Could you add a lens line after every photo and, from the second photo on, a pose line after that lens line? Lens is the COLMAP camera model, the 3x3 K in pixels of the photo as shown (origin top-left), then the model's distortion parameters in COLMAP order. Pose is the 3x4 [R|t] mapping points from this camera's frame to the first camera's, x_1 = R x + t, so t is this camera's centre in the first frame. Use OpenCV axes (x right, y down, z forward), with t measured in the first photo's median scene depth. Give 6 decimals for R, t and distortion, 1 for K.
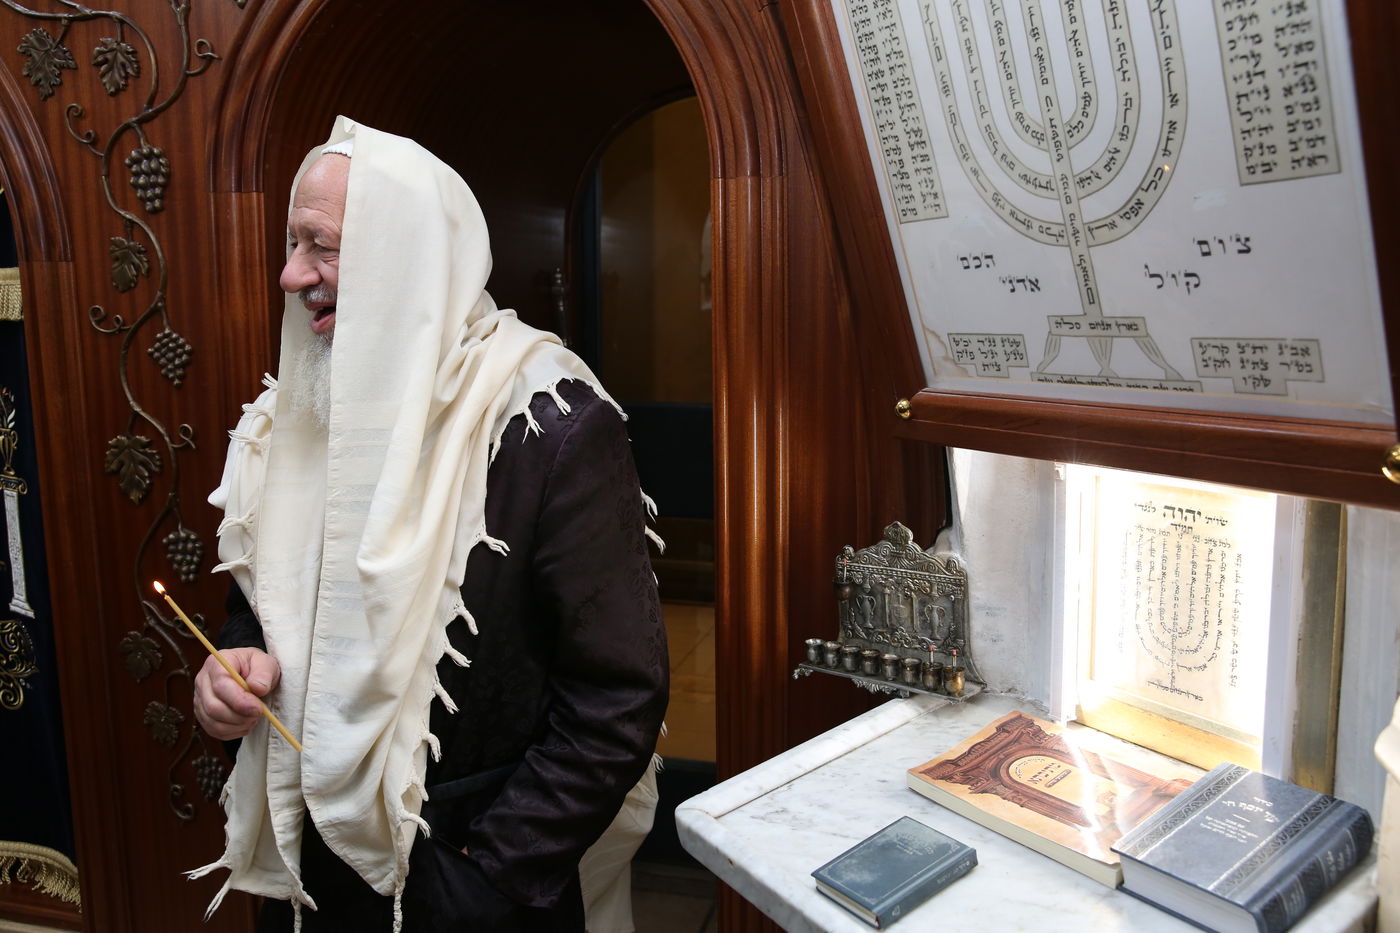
lens RADIAL K [[1105.2, 0, 706.5], [0, 1105.2, 473.0], [0, 0, 1]] dist [-0.006400, -0.000699]
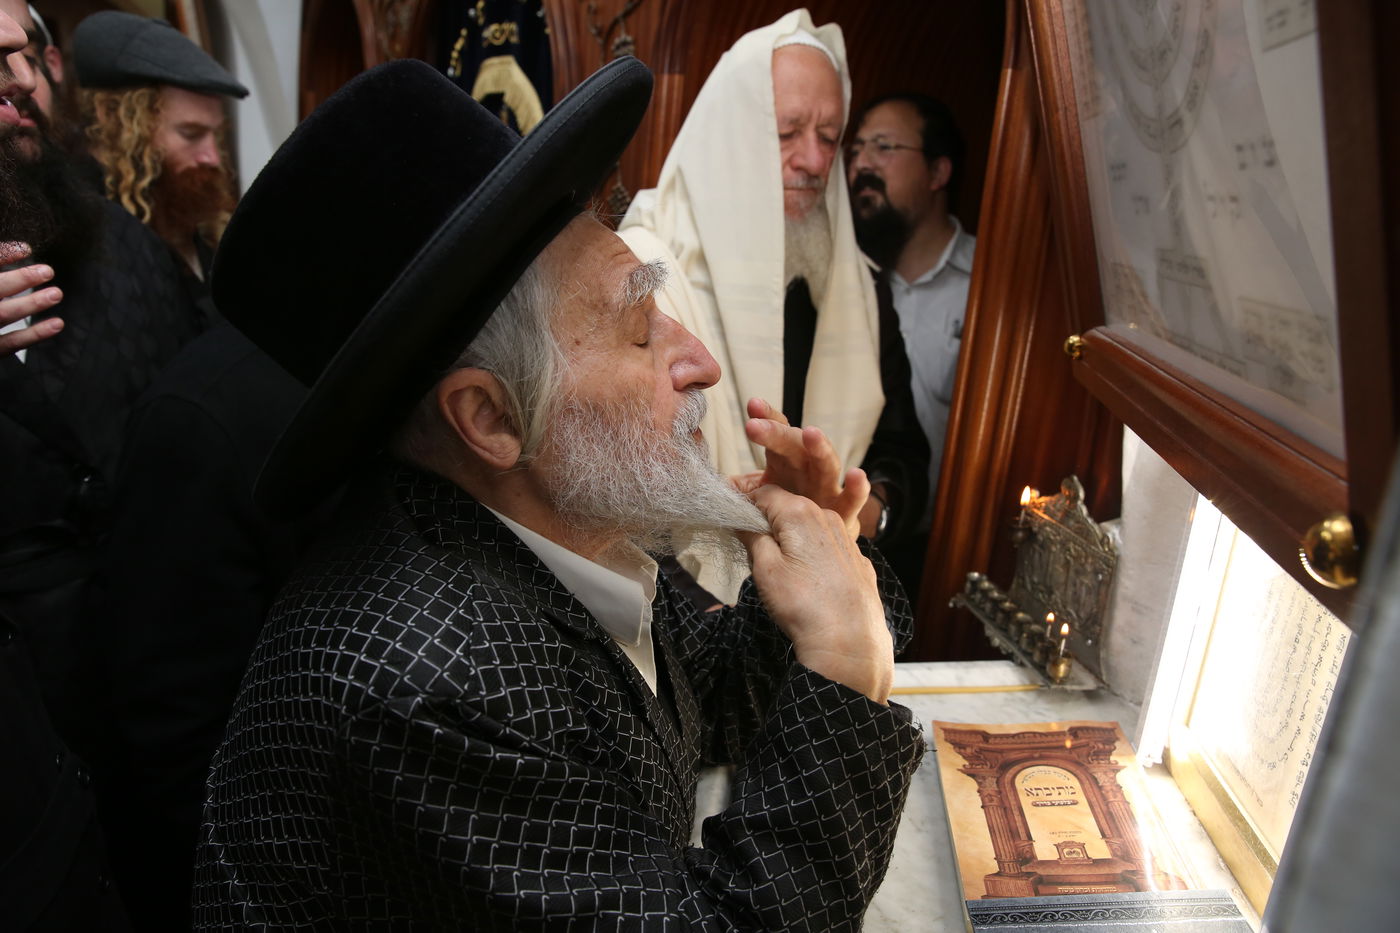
lens RADIAL K [[944.0, 0, 695.7], [0, 944.0, 462.8], [0, 0, 1]] dist [-0.058453, 0.039384]
pose [[0.767283, 0.261996, -0.585351, 0.366281], [-0.188177, 0.964544, 0.185054, -0.045493], [0.613080, -0.031839, 0.789379, 0.229587]]
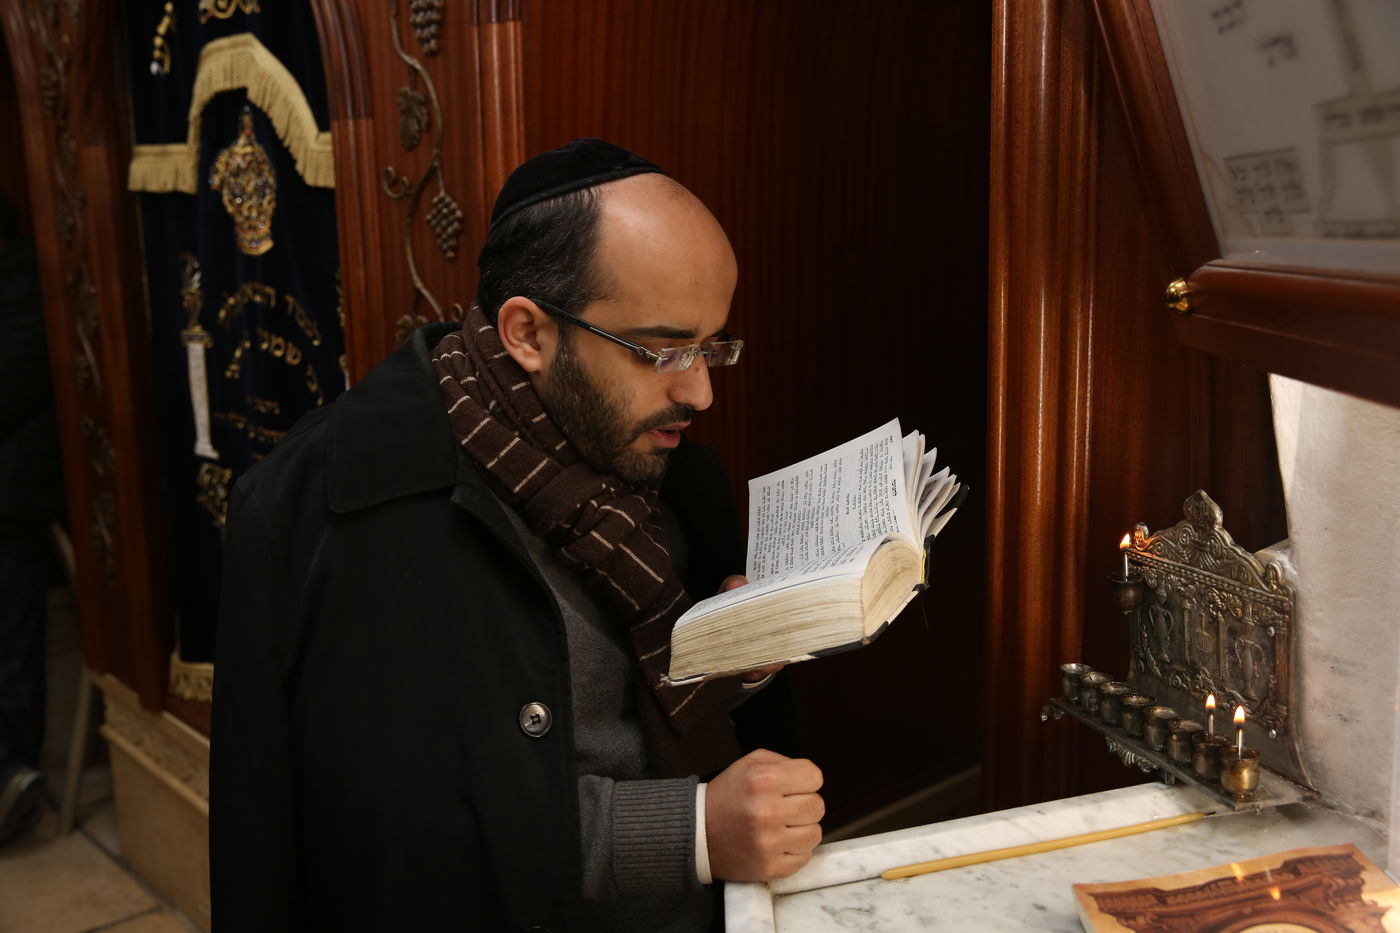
lens RADIAL K [[1357.9, 0, 694.6], [0, 1357.9, 466.8], [0, 0, 1]] dist [0.048814, 0.000000]
pose [[0.848364, 0.091445, -0.521456, 0.317098], [-0.067936, 0.995630, 0.064074, 0.002804], [0.525036, -0.018932, 0.850869, 0.229967]]
